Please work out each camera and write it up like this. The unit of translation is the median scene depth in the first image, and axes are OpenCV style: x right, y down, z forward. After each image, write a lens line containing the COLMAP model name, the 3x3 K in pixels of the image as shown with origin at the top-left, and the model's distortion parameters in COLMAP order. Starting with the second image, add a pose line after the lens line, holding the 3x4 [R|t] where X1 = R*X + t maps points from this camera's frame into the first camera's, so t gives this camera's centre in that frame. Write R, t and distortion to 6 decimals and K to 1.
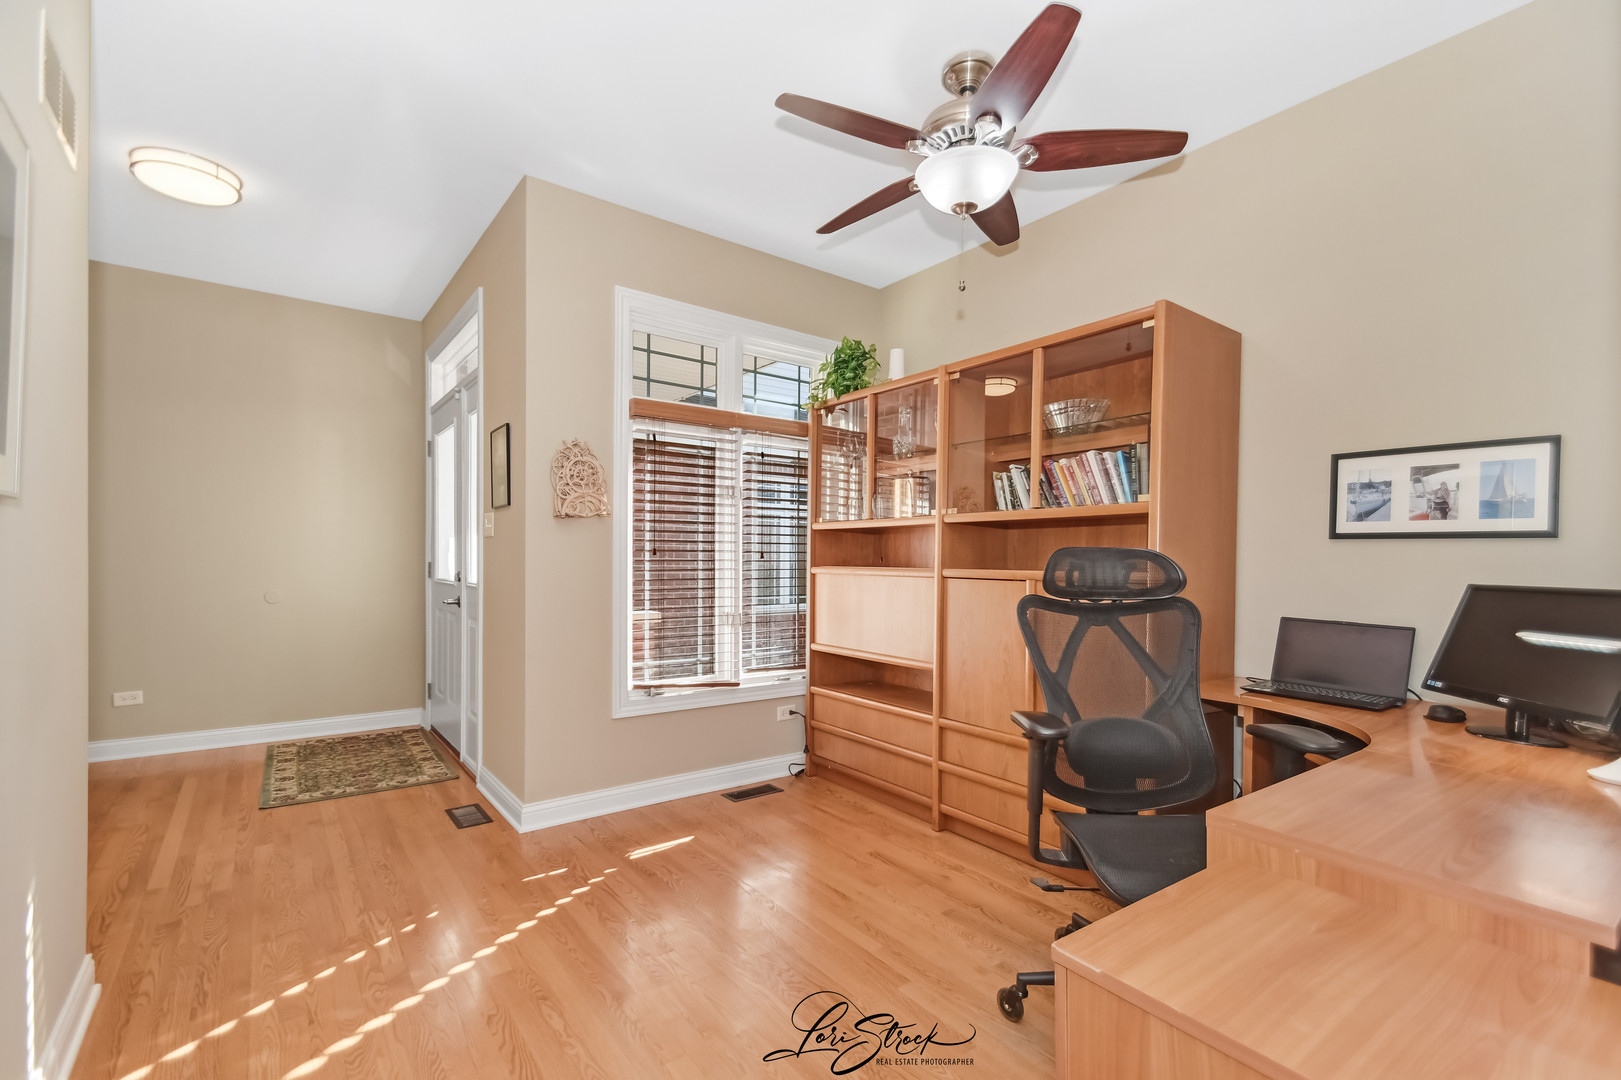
lens RADIAL K [[697.5, 0, 802.8], [0, 697.5, 578.9], [0, 0, 1]] dist [0.001416, 0.000131]
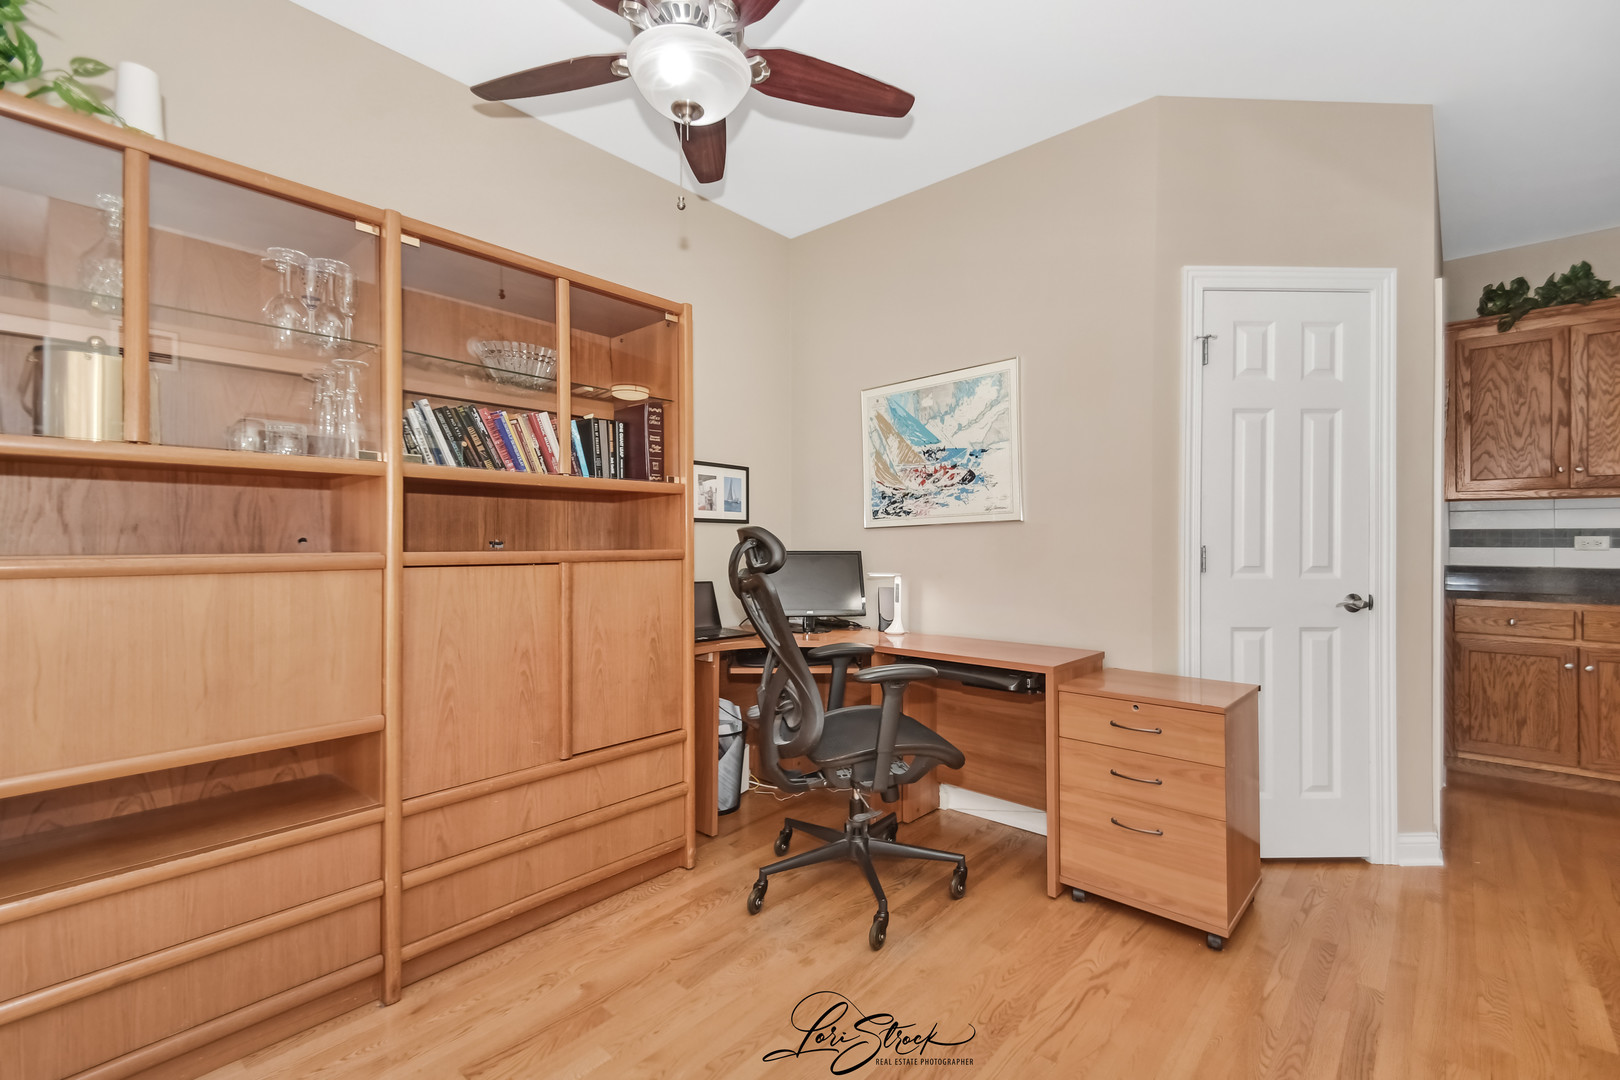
lens RADIAL K [[701.0, 0, 810.0], [0, 701.0, 540.0], [0, 0, 1]] dist [0.032306, 0.000084]
pose [[-0.192129, -0.007604, 0.981340, -0.514201], [0.025064, 0.999606, 0.012653, -0.026510], [-0.981049, 0.027028, -0.191863, 0.850206]]
